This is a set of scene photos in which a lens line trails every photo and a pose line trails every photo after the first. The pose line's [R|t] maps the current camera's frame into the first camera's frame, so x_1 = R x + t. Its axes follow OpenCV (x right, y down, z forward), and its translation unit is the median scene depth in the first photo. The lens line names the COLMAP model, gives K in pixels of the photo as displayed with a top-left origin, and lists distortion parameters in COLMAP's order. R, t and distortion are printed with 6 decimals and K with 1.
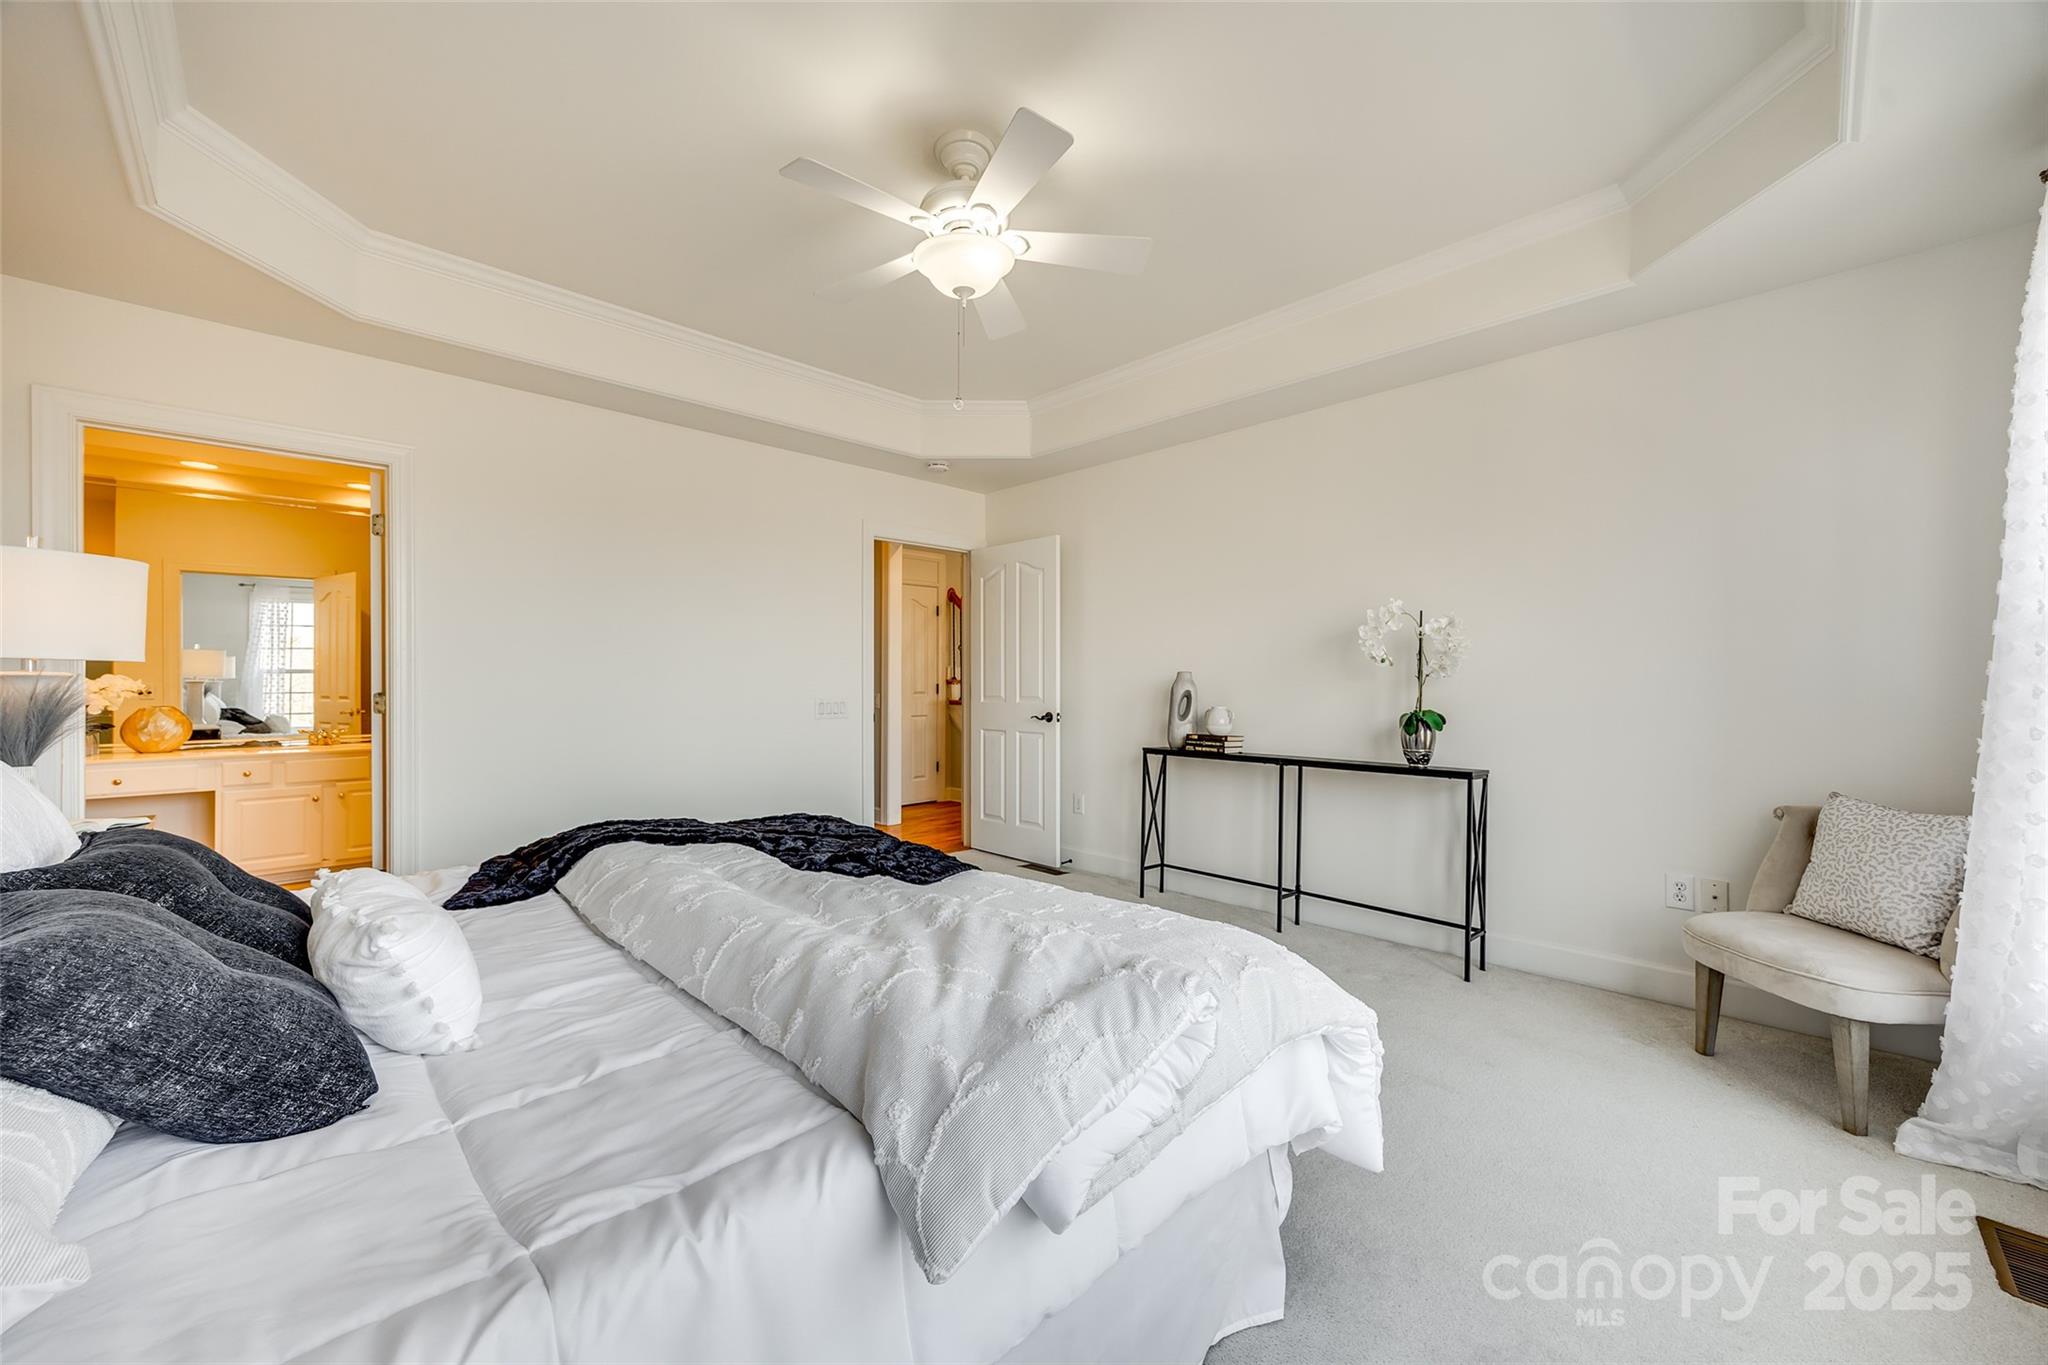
lens RADIAL K [[779.0, 0, 1027.5], [0, 779.0, 683.7], [0, 0, 1]] dist [-0.000378, -0.000491]
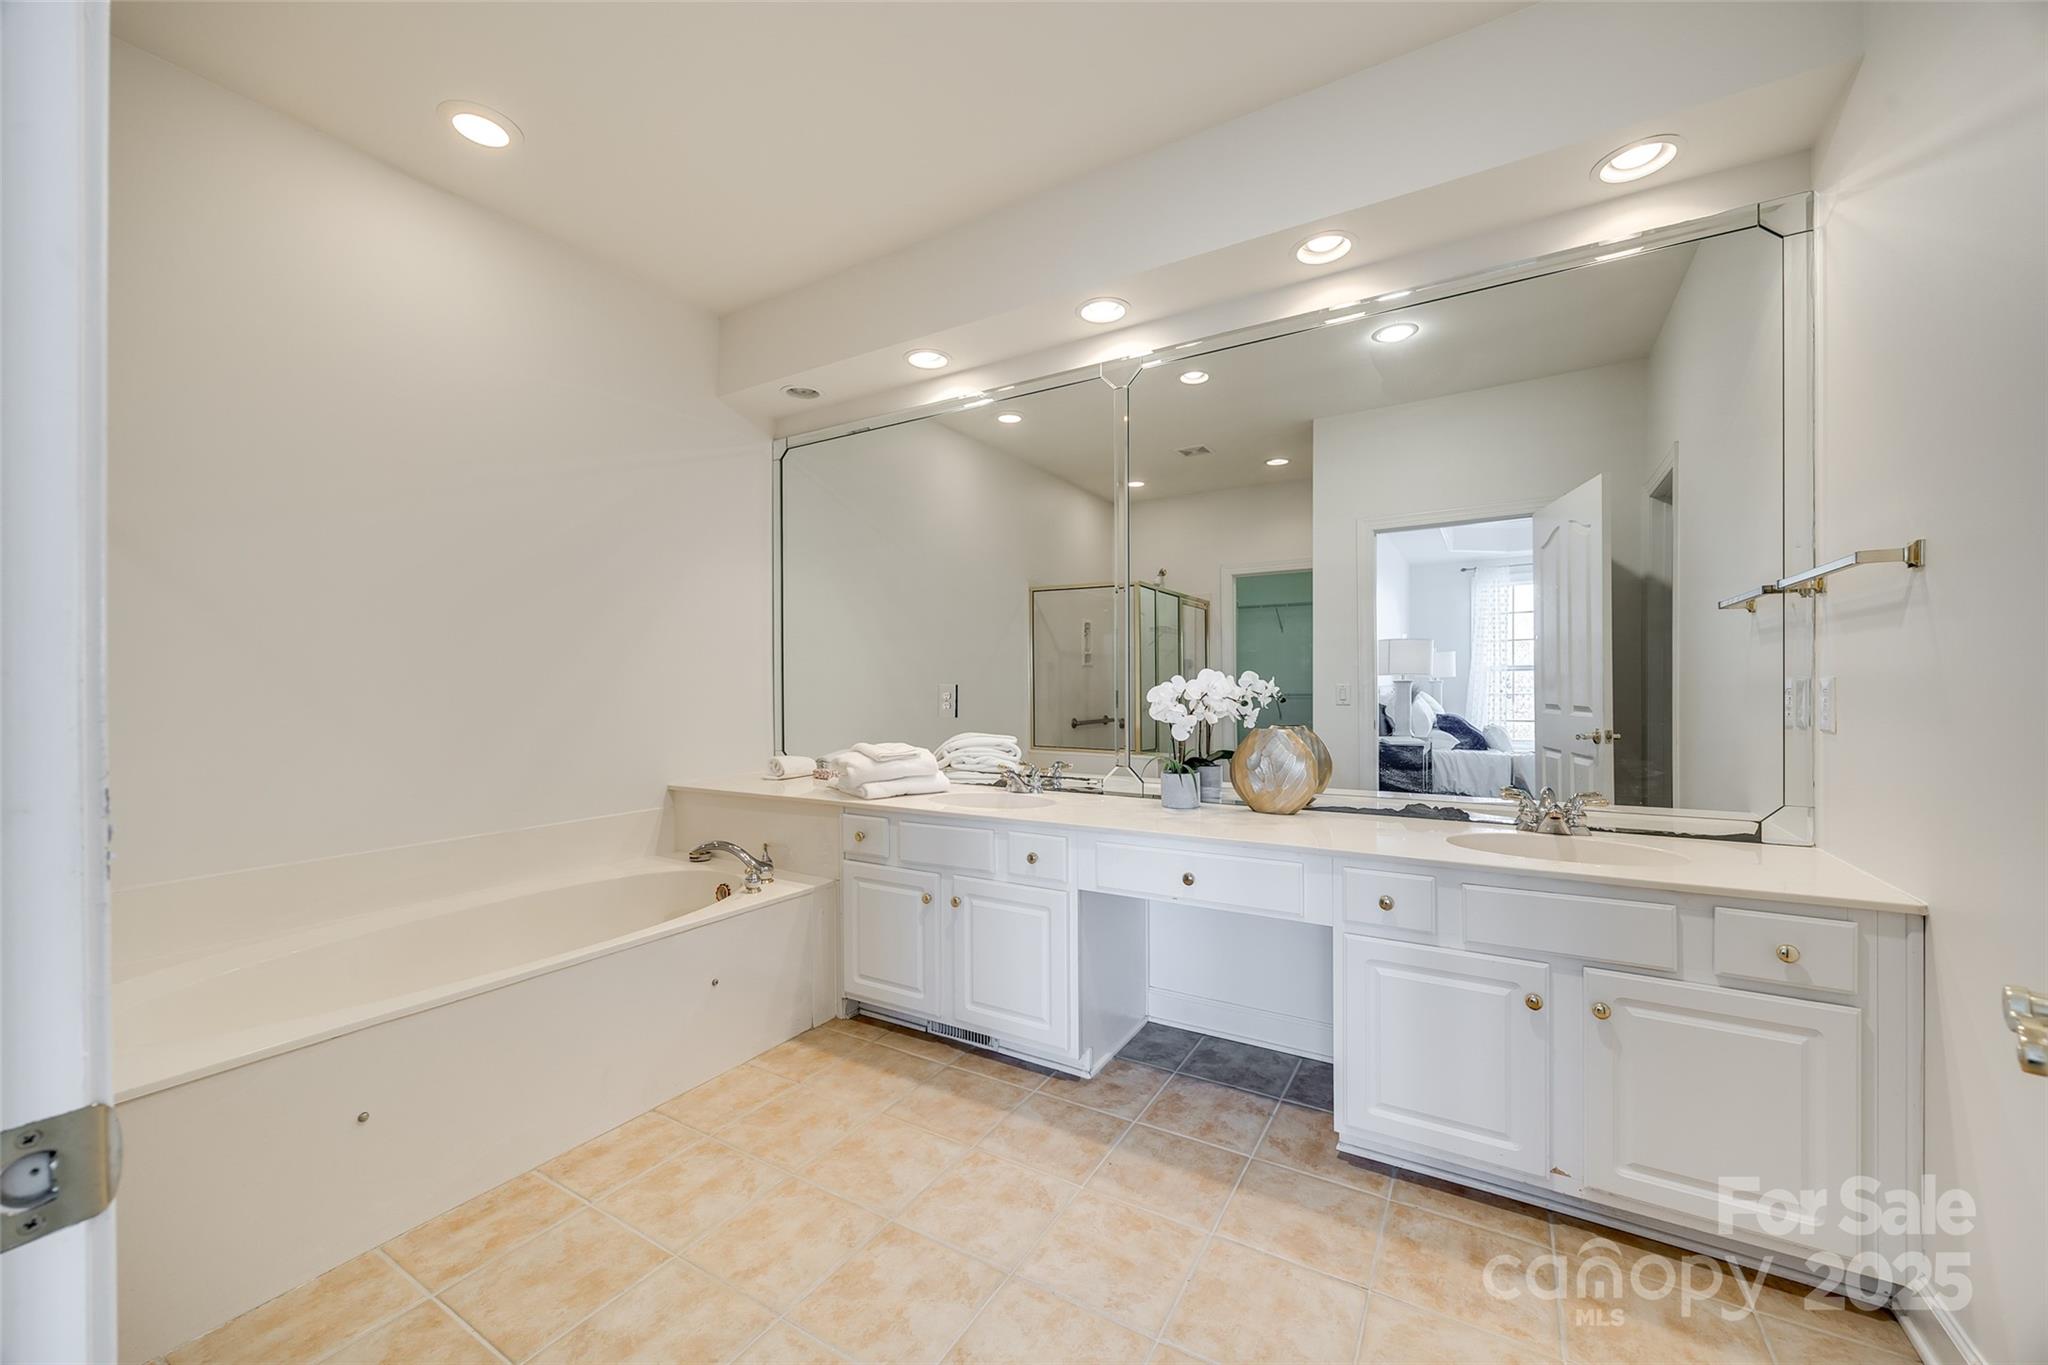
lens RADIAL K [[779.0, 0, 1026.4], [0, 779.0, 684.4], [0, 0, 1]] dist [-0.000378, -0.000491]
pose [[0.244351, -0.009194, -0.969643, -0.337970], [0.009797, 0.999927, -0.007012, 0.000751], [0.969637, -0.007787, 0.244423, 0.372760]]
